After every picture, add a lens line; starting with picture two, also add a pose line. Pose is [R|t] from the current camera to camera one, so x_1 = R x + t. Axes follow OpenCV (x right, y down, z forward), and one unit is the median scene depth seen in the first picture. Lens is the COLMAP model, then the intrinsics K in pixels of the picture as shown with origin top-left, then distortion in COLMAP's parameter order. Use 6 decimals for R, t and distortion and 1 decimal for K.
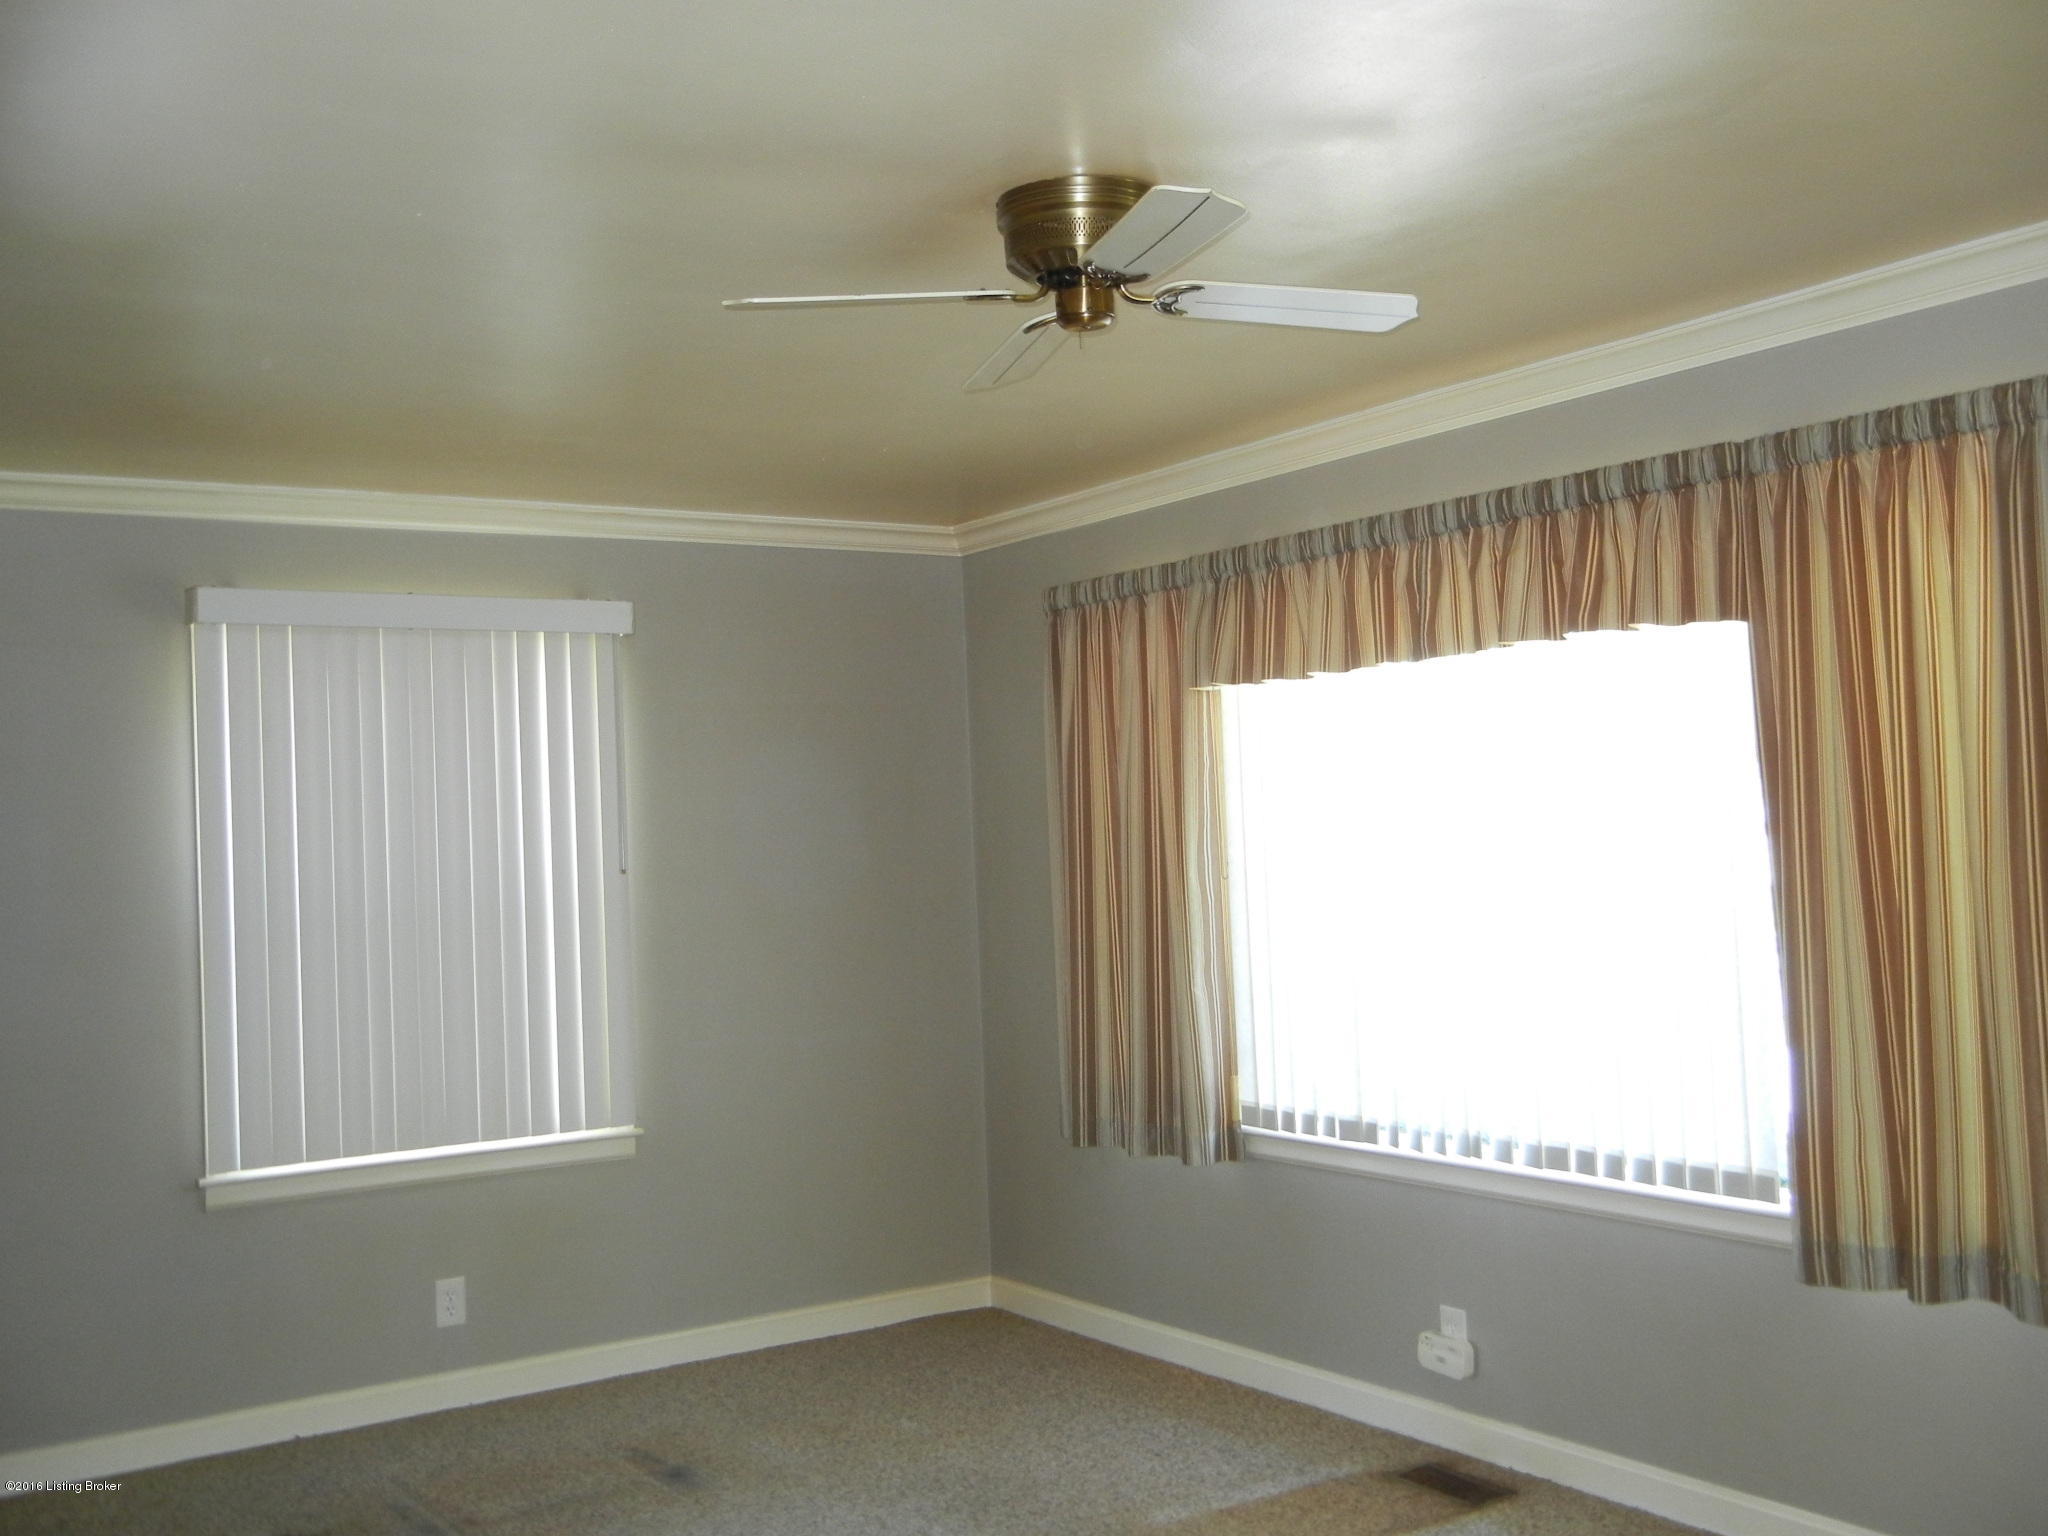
lens RADIAL K [[2052.8, 0, 1024.0], [0, 2052.8, 768.0], [0, 0, 1]] dist [0.085598, -0.003880]
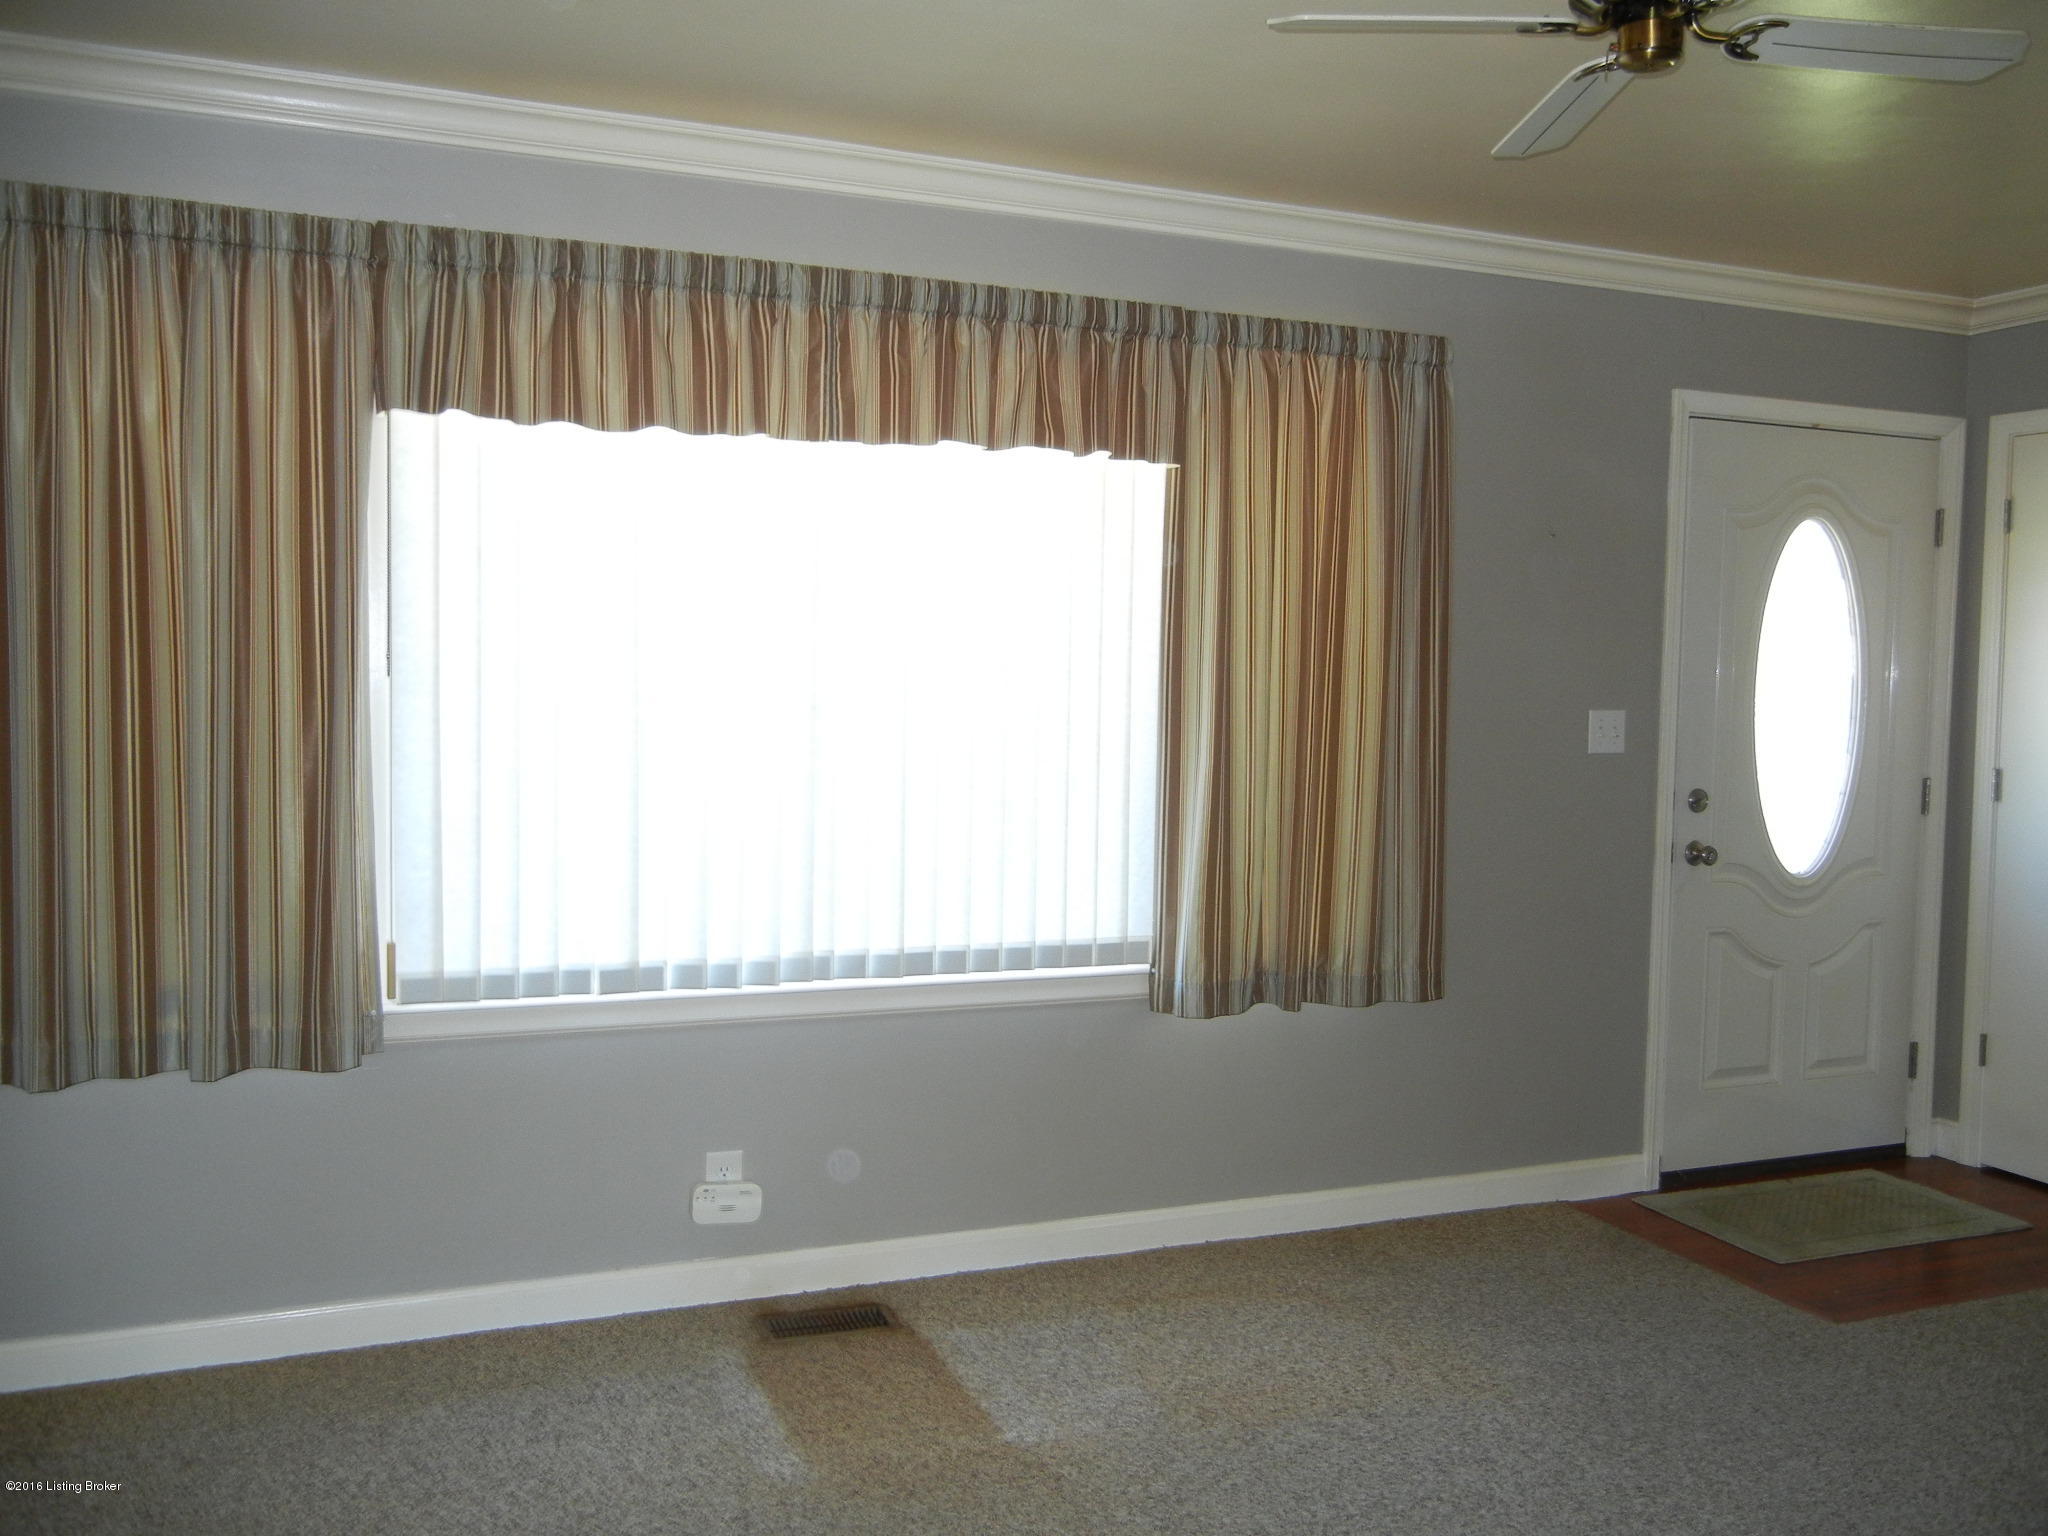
lens RADIAL K [[1800.8, 0, 1024.0], [0, 1800.8, 768.0], [0, 0, 1]] dist [0.058590, -0.003565]
pose [[0.216140, -0.020802, 0.976141, -0.566559], [-0.059055, 0.997664, 0.034337, 0.058332], [-0.974575, -0.065068, 0.214406, 0.741777]]
